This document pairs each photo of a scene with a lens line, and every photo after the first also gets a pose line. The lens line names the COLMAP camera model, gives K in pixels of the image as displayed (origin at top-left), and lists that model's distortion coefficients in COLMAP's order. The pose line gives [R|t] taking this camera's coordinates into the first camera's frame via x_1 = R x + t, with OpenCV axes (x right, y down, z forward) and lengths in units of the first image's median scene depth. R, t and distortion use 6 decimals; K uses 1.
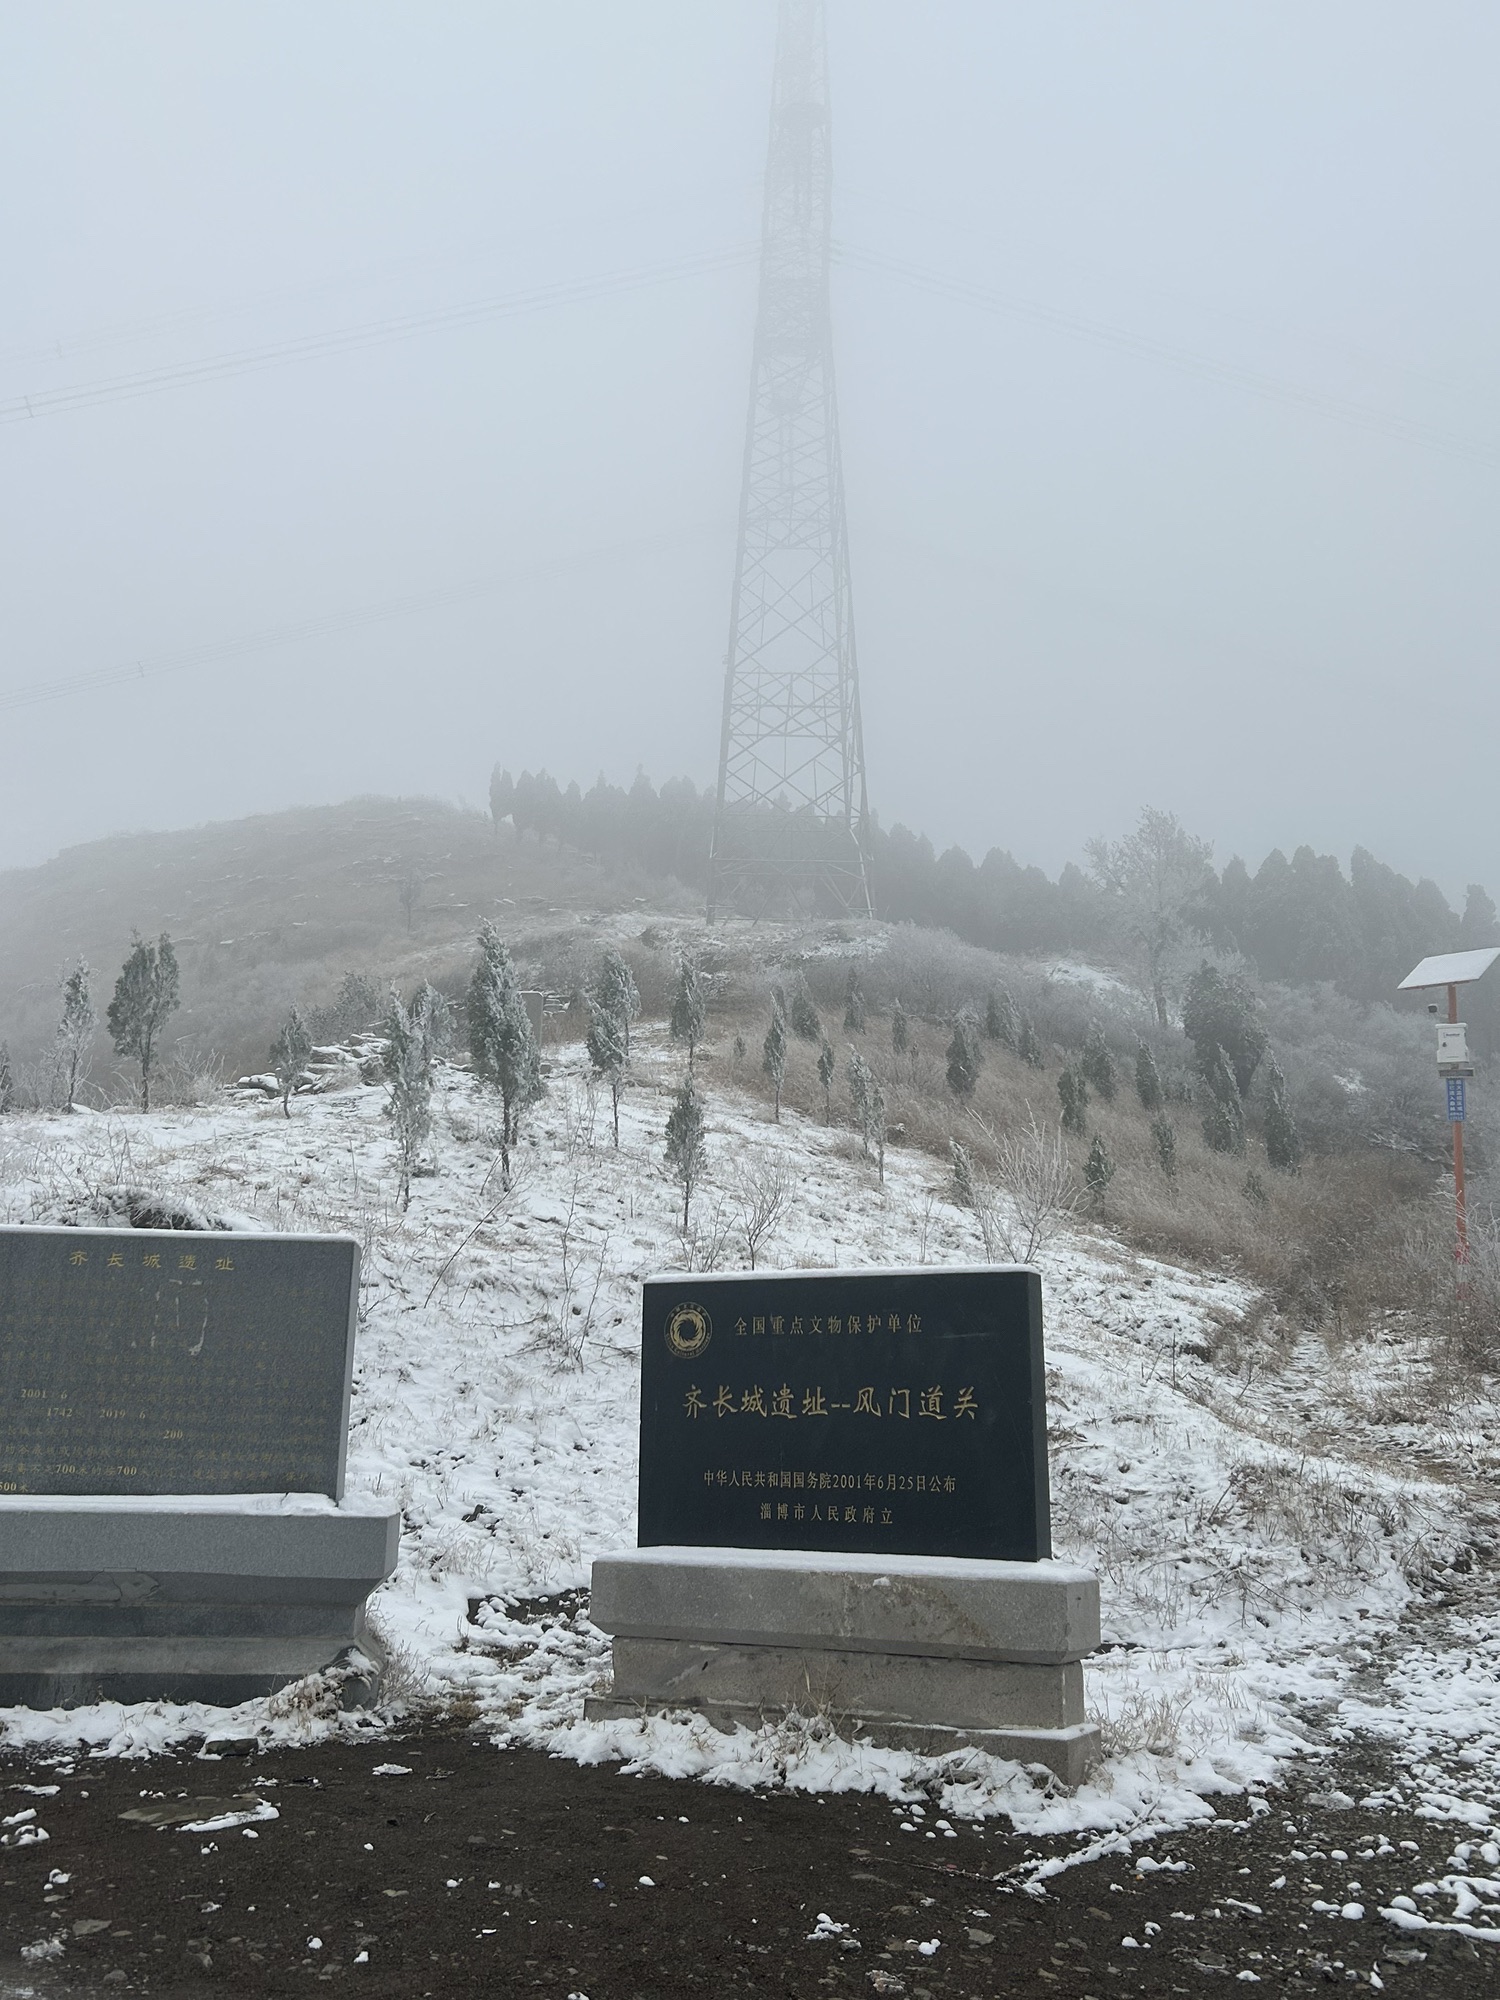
lens RADIAL K [[1881.8, 0, 748.2], [0, 1881.8, 1002.1], [0, 0, 1]] dist [0.004423, 0.000000]
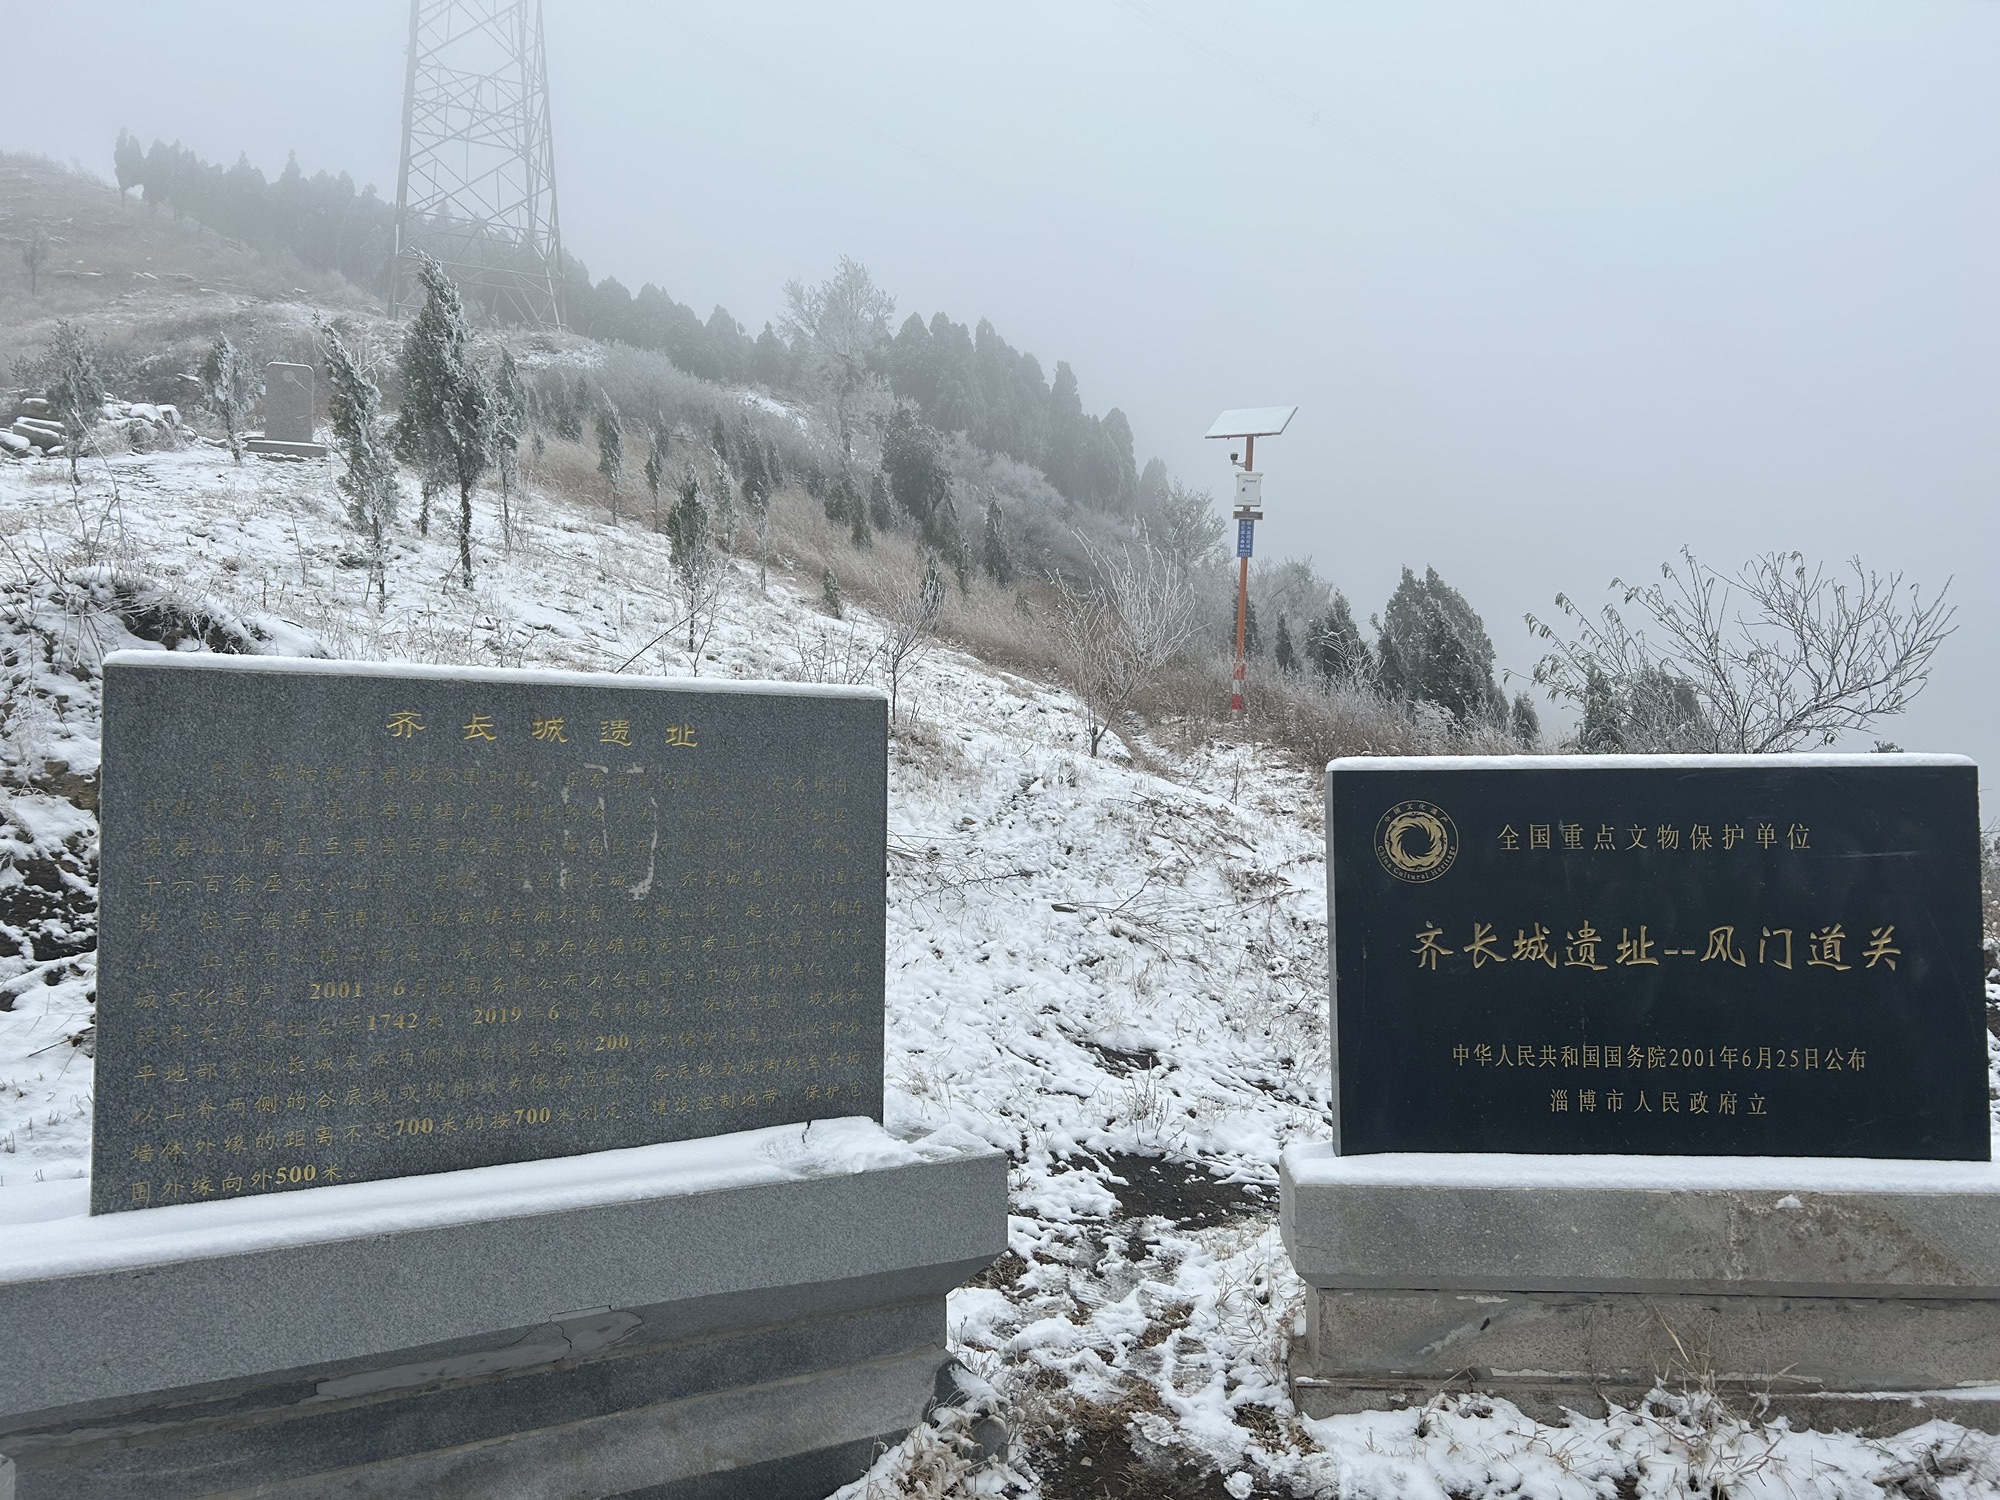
lens RADIAL K [[1506.9, 0, 1000.3], [0, 1506.9, 752.8], [0, 0, 1]] dist [0.020739, -0.028668]
pose [[0.911188, -0.002080, 0.411985, -0.384753], [-0.081498, 0.979317, 0.185194, 0.055437], [-0.403849, -0.202323, 0.892172, 0.578572]]
